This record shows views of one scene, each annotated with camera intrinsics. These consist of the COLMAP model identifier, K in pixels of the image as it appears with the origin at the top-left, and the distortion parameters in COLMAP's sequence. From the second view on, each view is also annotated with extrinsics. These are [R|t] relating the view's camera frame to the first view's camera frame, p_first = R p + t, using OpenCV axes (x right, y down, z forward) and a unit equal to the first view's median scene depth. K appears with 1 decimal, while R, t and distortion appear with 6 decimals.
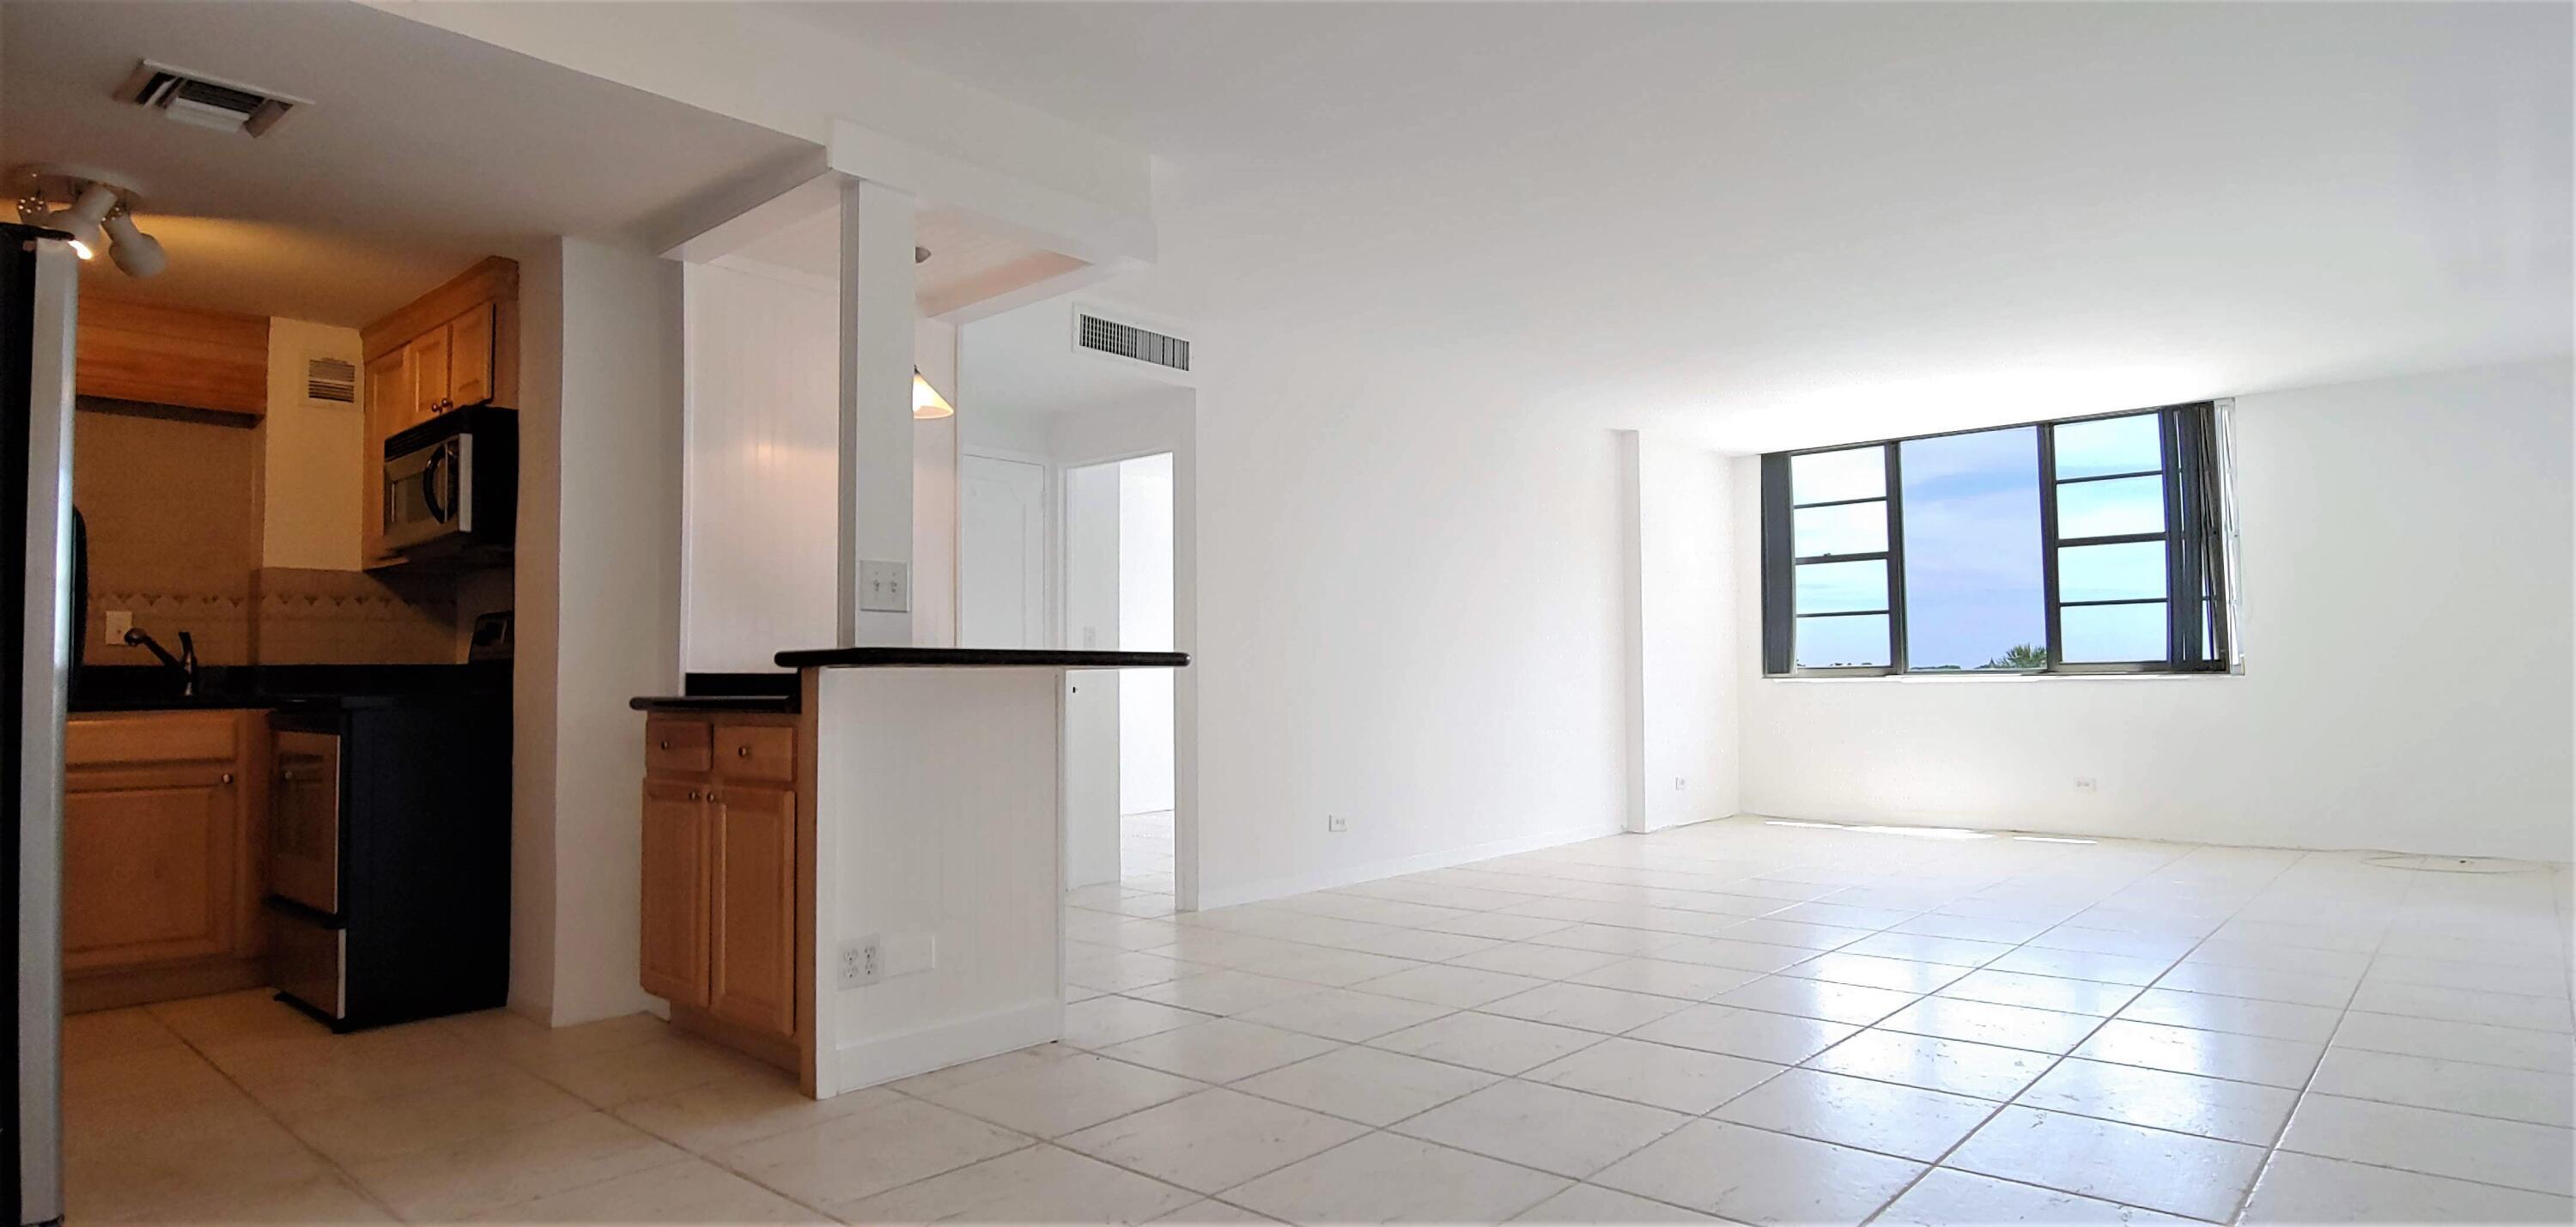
lens RADIAL K [[1395.4, 0, 1363.1], [0, 1395.4, 631.6], [0, 0, 1]] dist [-0.004270, -0.001627]
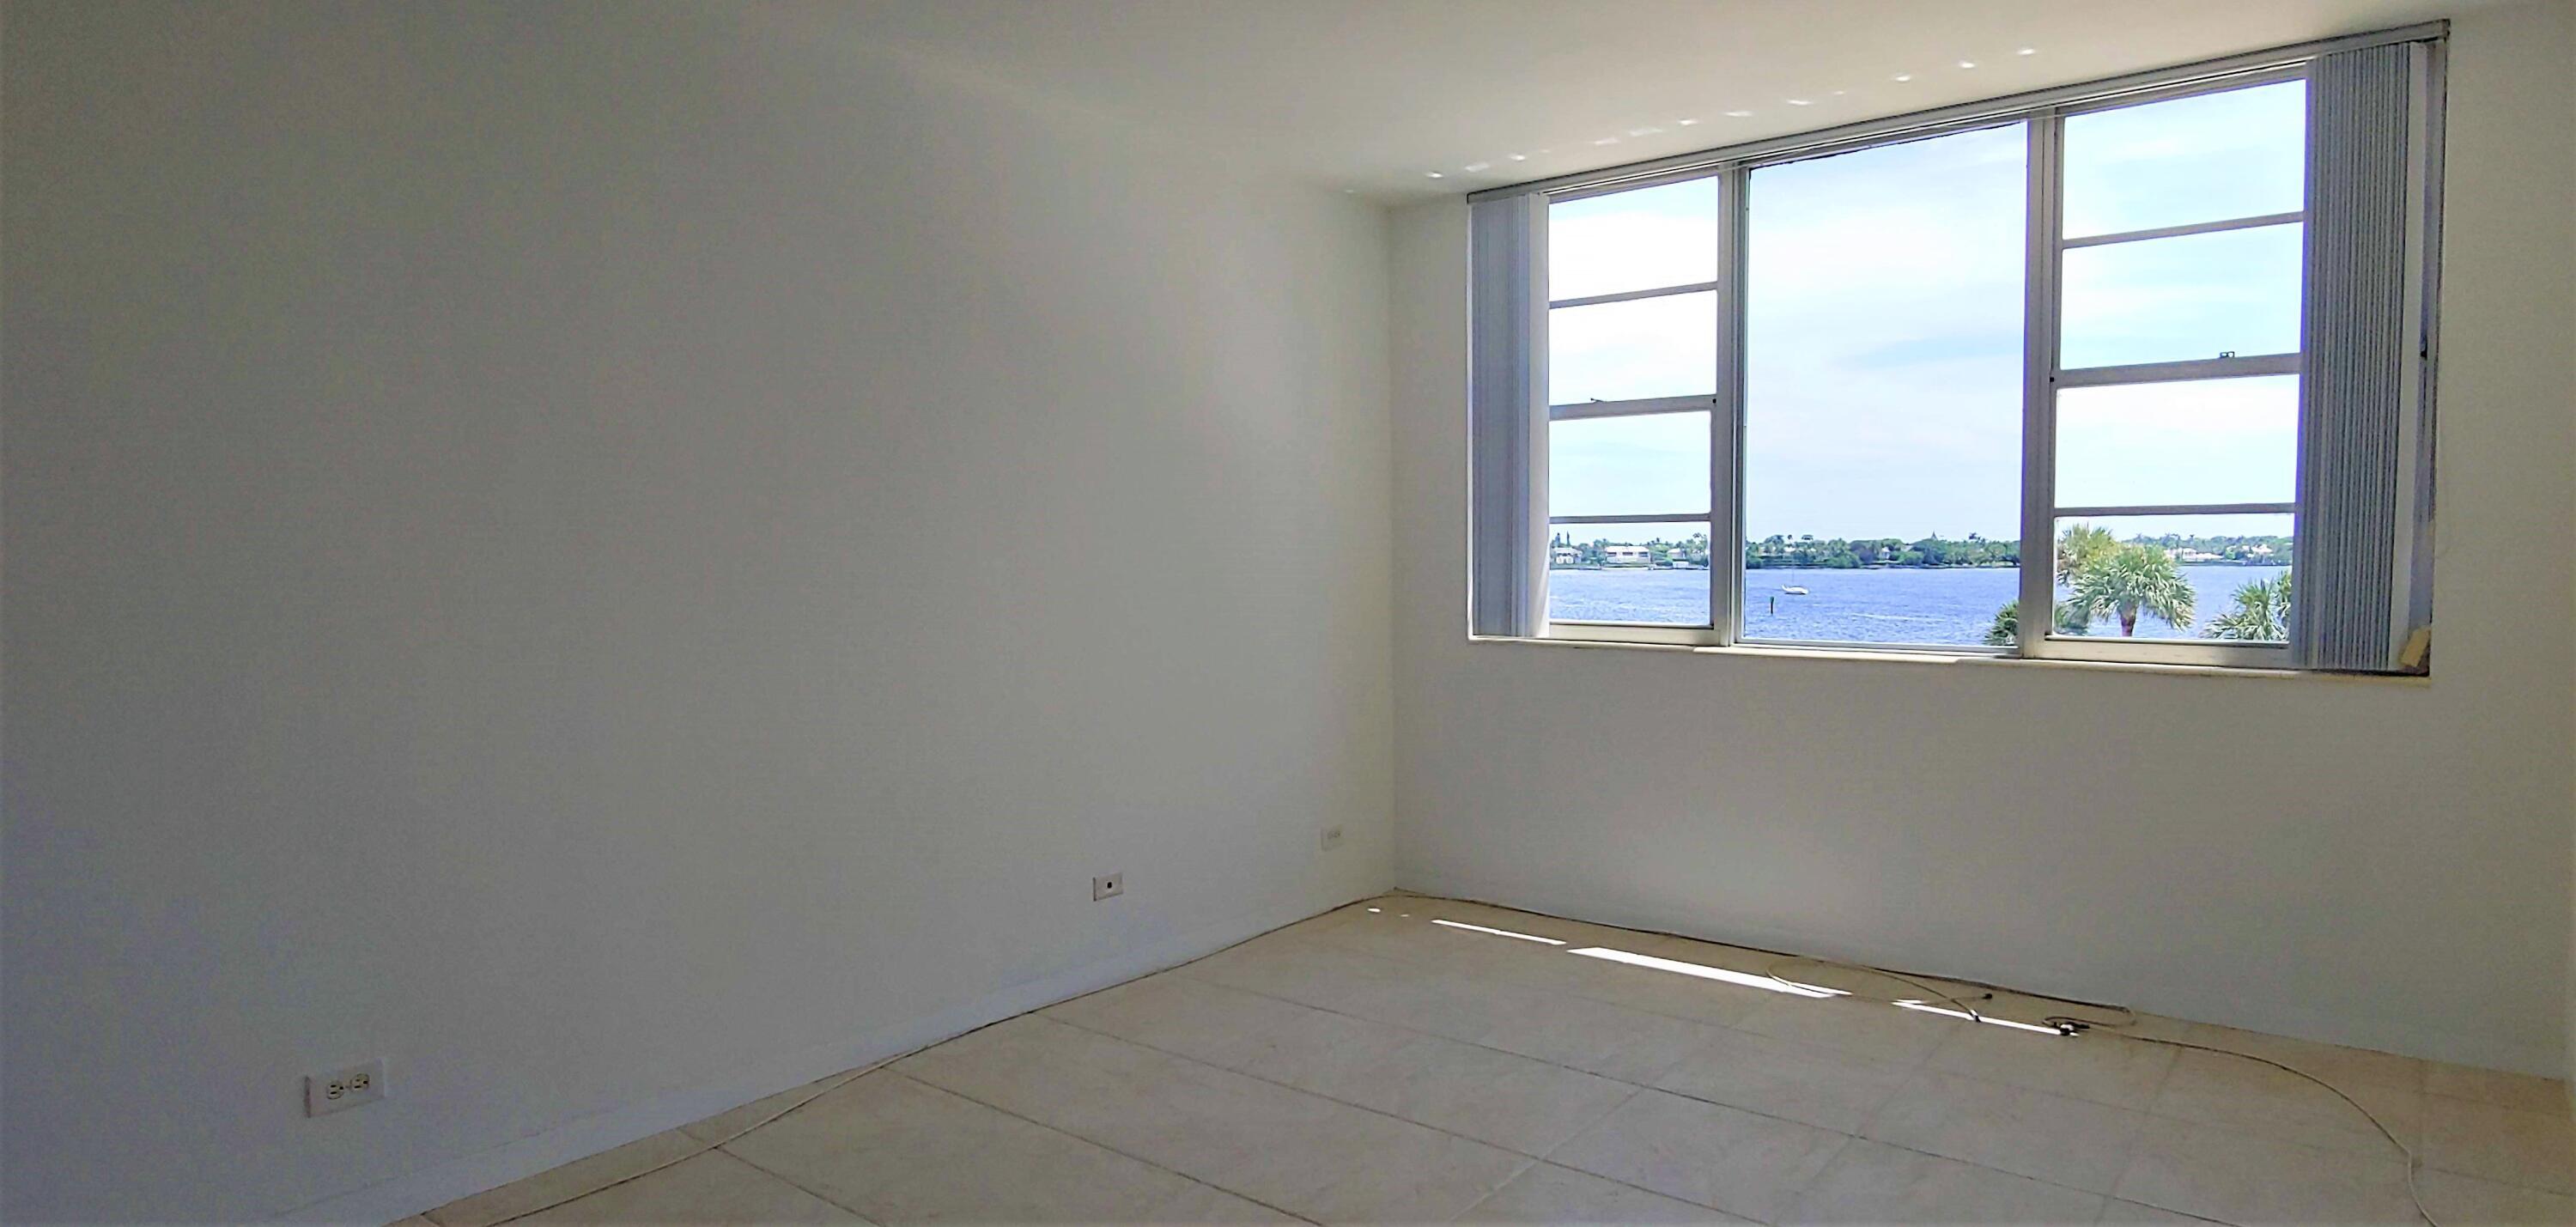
lens RADIAL K [[1459.0, 0, 1396.6], [0, 1459.0, 616.4], [0, 0, 1]] dist [0.004789, 0.000378]
pose [[0.995846, -0.002264, 0.091029, 0.378950], [-0.005503, 0.996368, 0.084979, -0.039506], [-0.090891, -0.085127, 0.992216, 0.858794]]
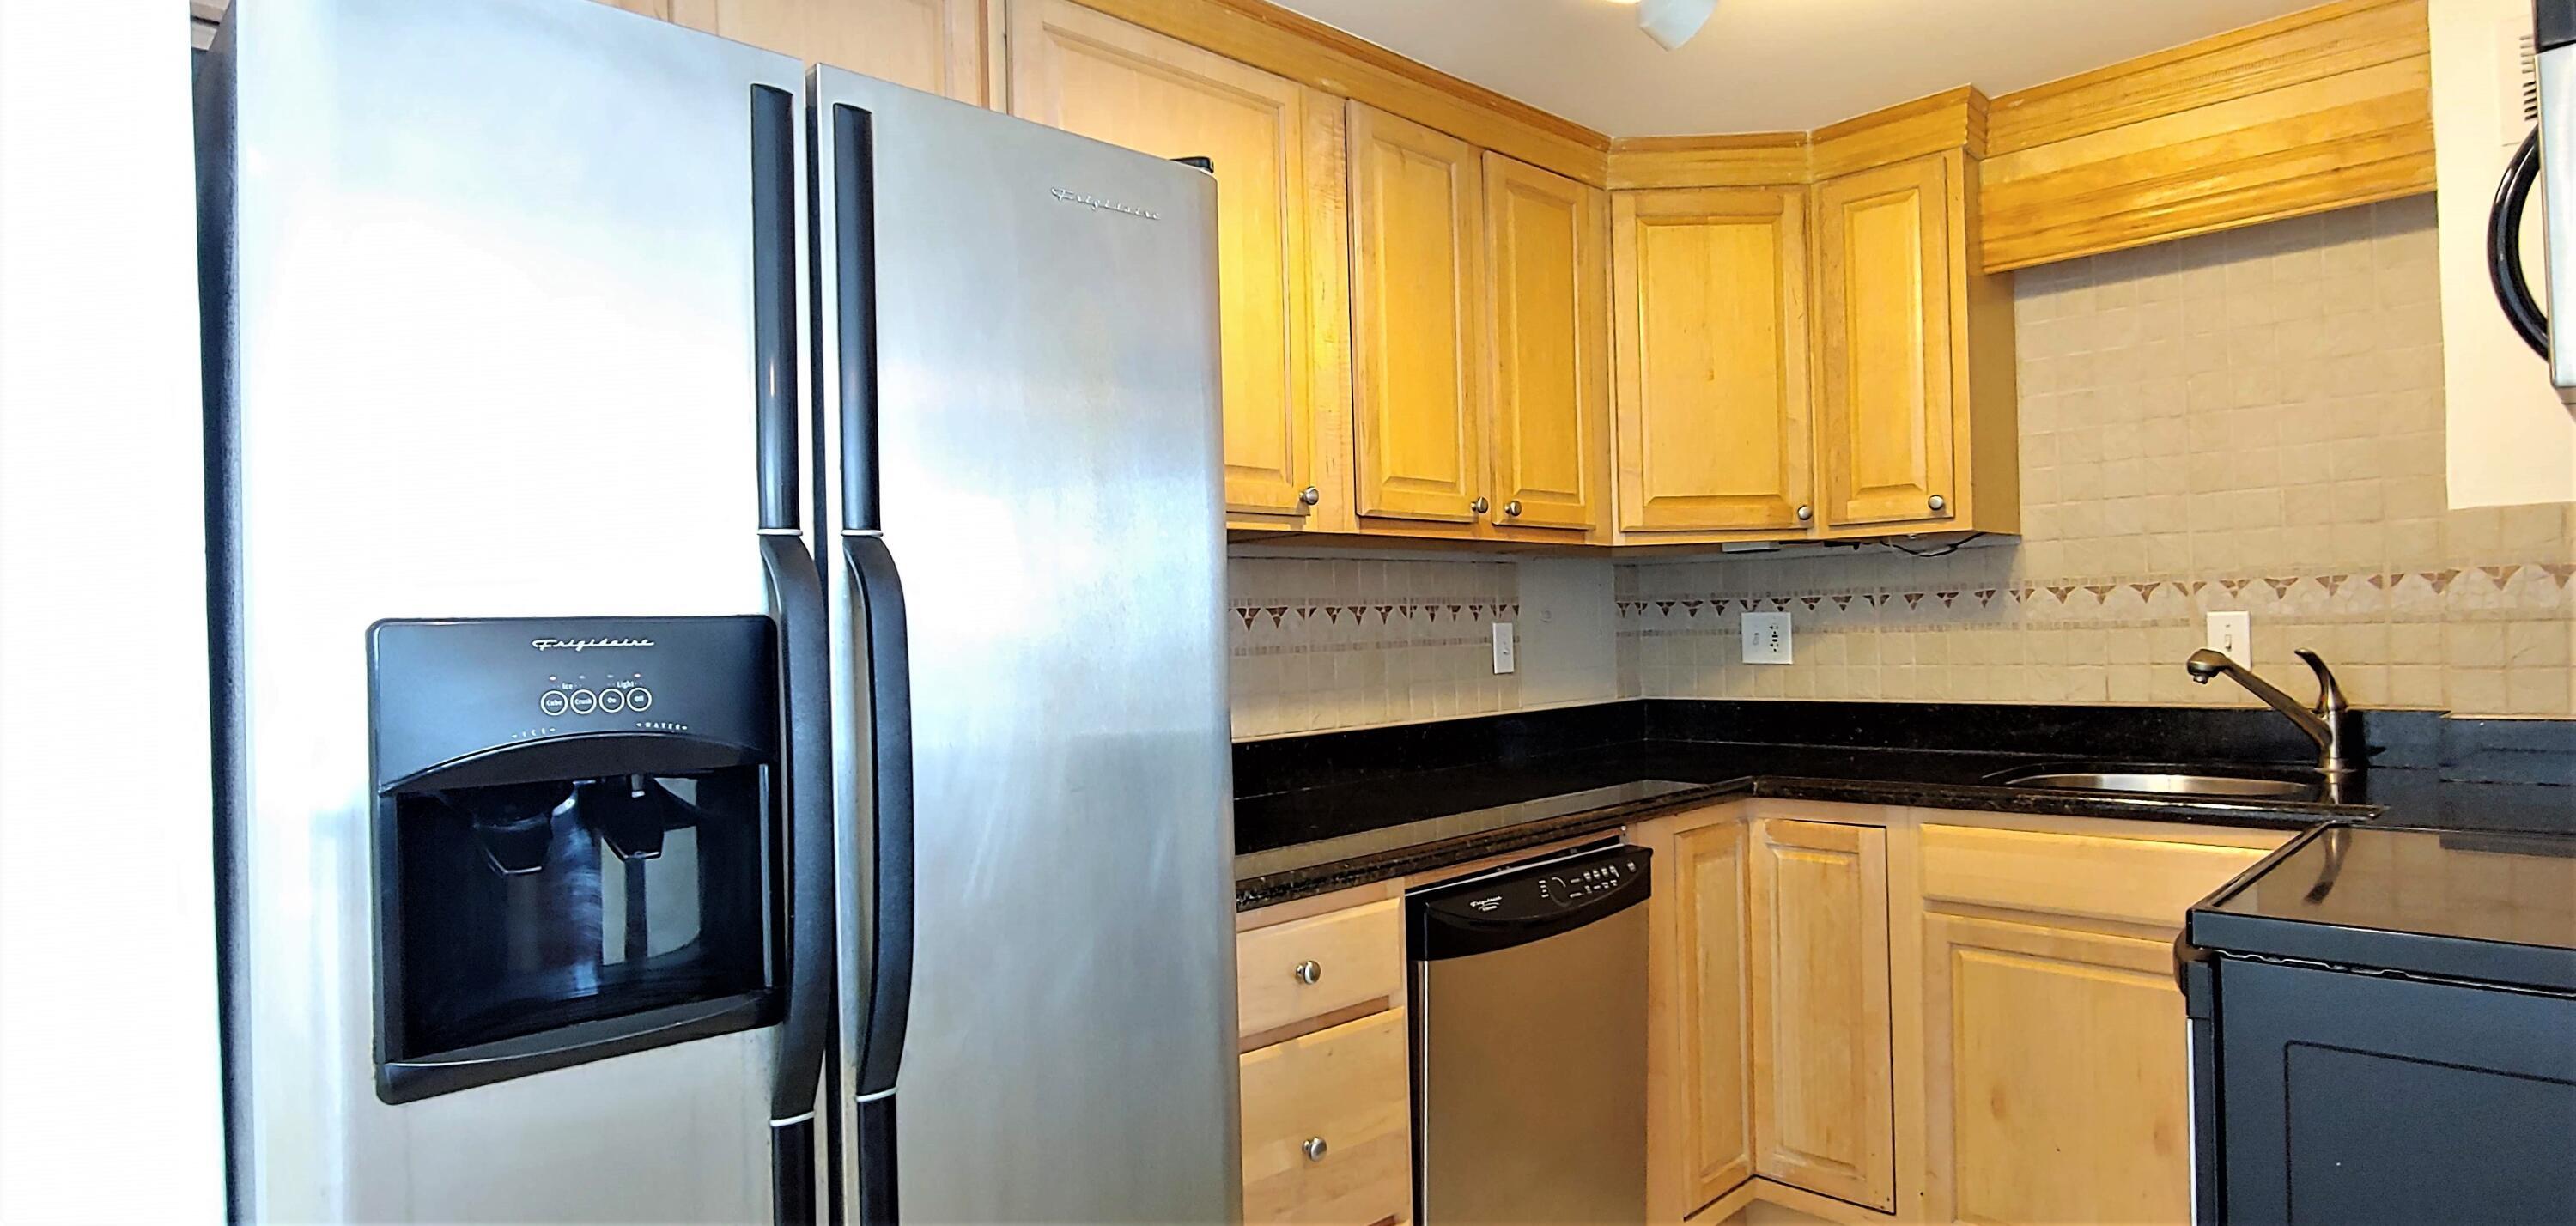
lens RADIAL K [[1395.3, 0, 1299.7], [0, 1395.3, 623.5], [0, 0, 1]] dist [-0.004270, -0.001627]
pose [[-0.080889, 0.009117, -0.996681, -0.284733], [0.065962, 0.997815, 0.003774, -0.035493], [0.994538, -0.065438, -0.081314, 0.641473]]
